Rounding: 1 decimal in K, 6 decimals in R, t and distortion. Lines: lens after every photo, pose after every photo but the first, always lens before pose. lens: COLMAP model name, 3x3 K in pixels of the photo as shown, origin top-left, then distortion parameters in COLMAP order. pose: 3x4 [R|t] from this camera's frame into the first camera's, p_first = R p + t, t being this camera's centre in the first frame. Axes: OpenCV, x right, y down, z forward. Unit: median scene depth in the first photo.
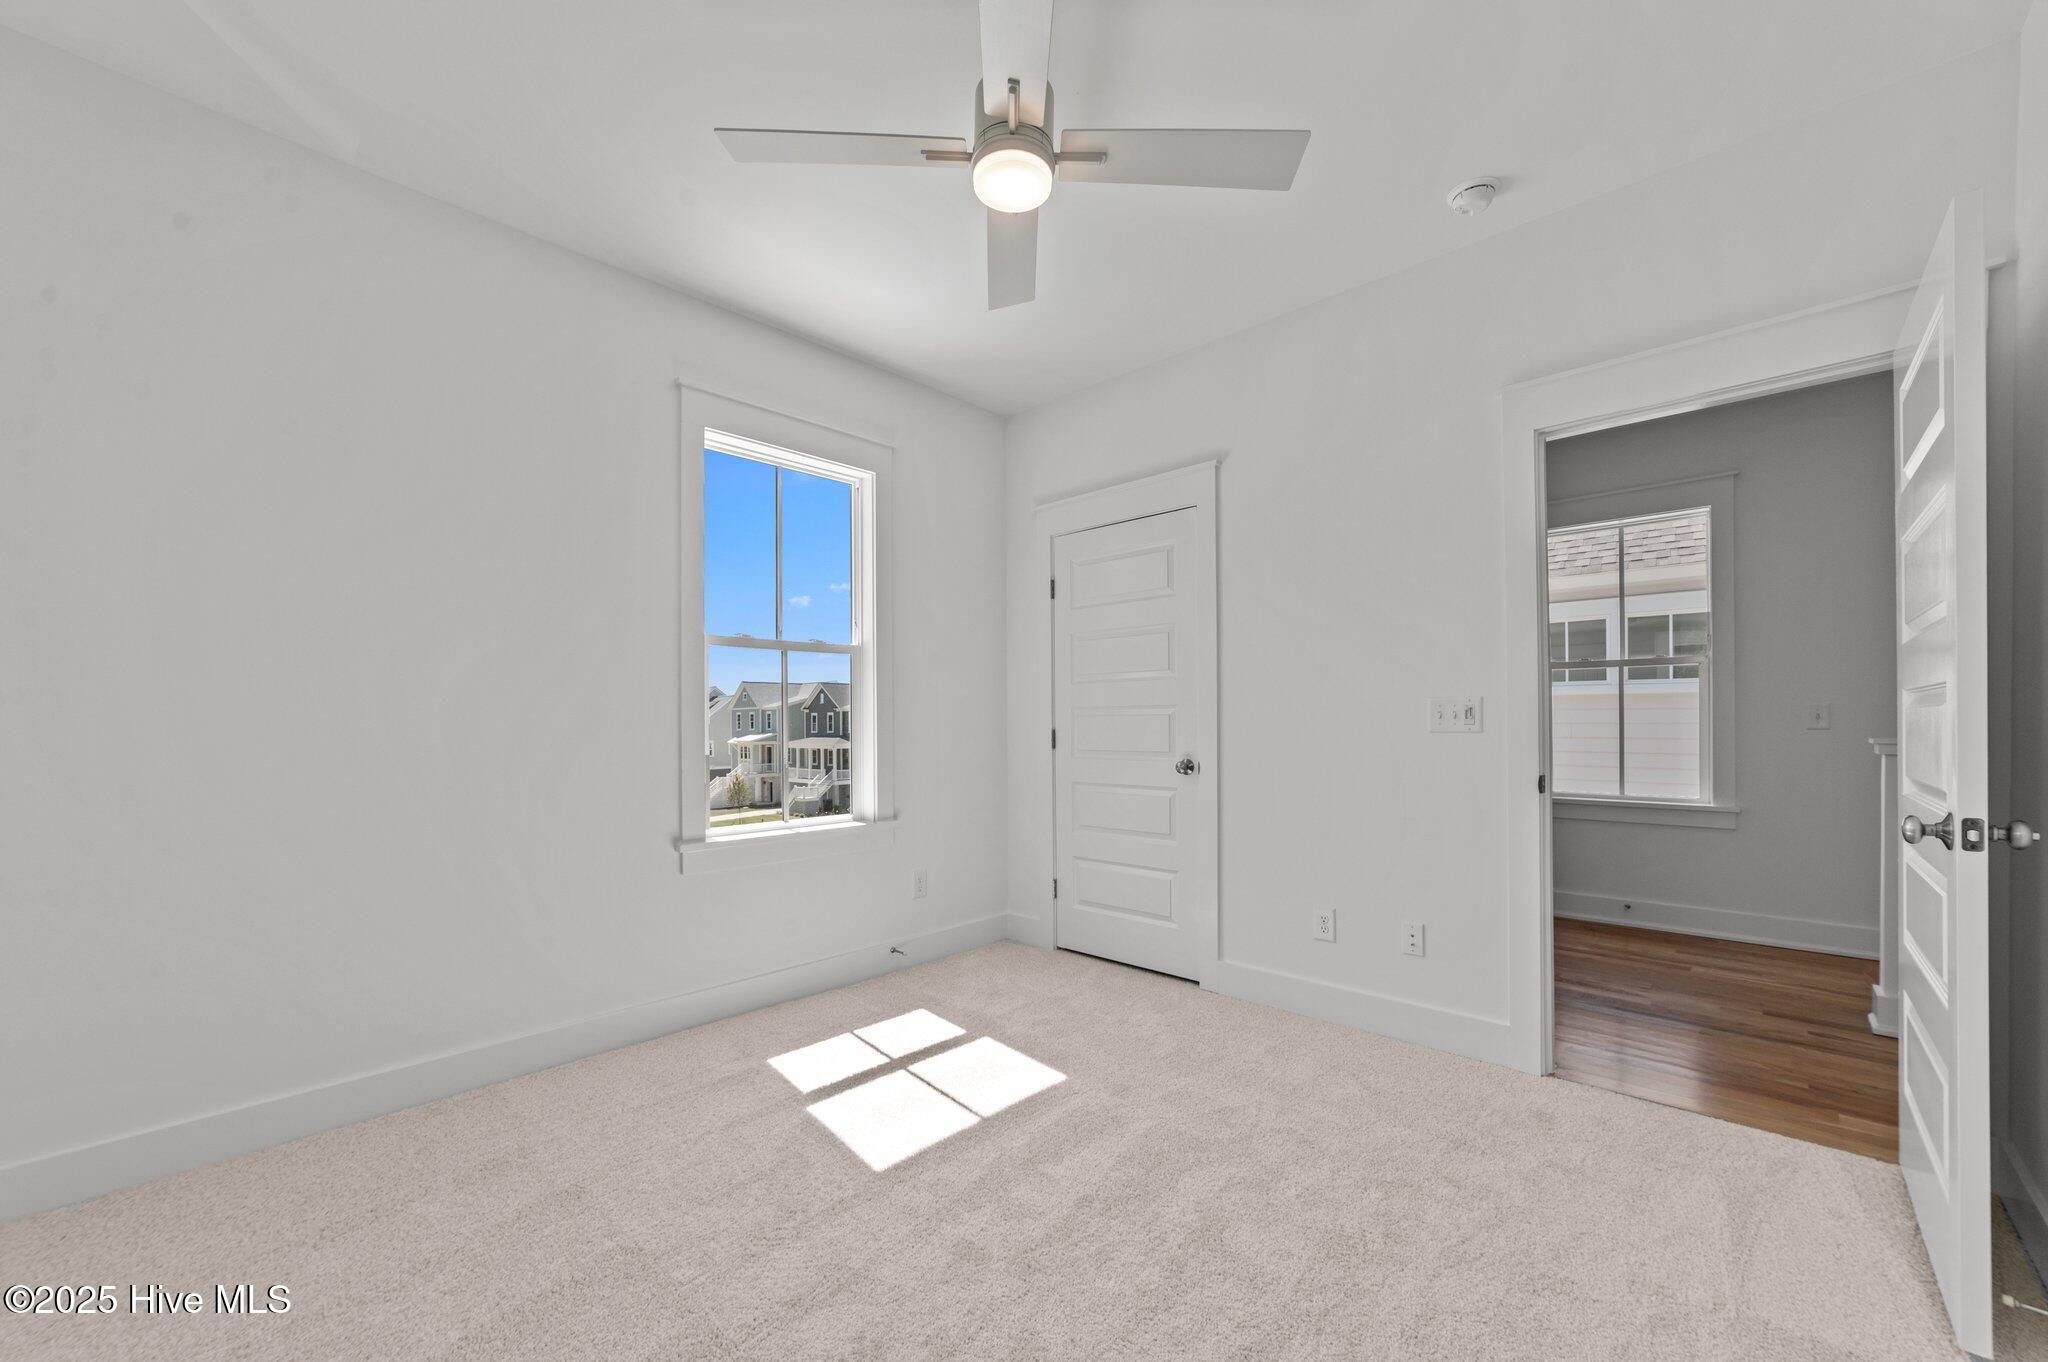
lens RADIAL K [[807.5, 0, 1021.2], [0, 807.5, 729.8], [0, 0, 1]] dist [-0.000780, -0.000031]
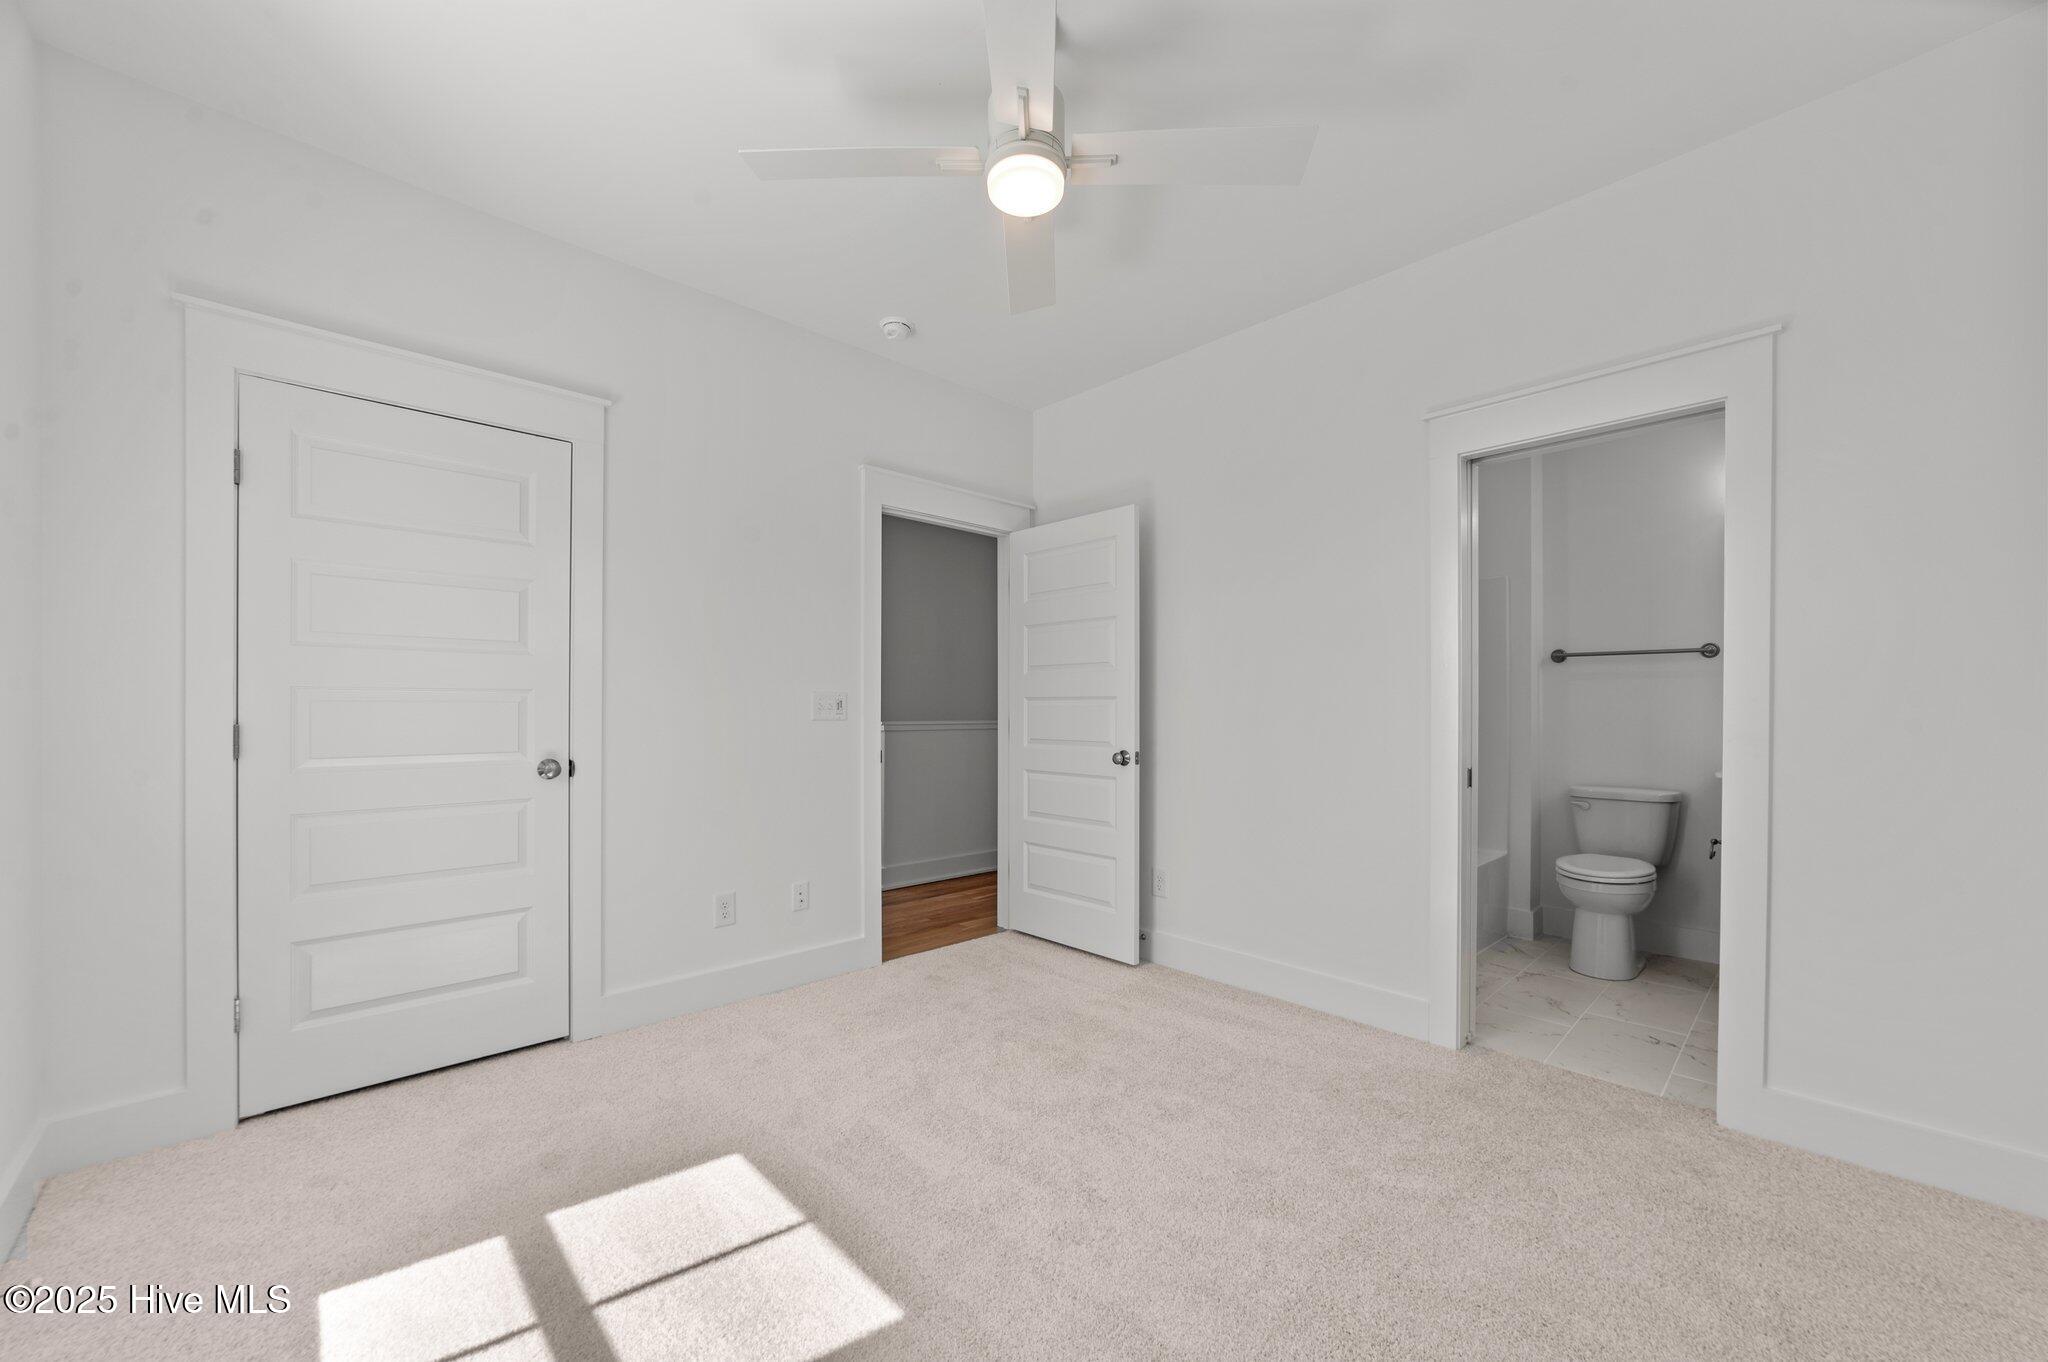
lens RADIAL K [[809.6, 0, 1014.9], [0, 809.6, 710.2], [0, 0, 1]] dist [0.000748, 0.000260]
pose [[0.050527, 0.000394, 0.998723, -0.652548], [0.002195, 0.999997, -0.000506, -0.010699], [-0.998720, 0.002218, 0.050526, 0.602915]]
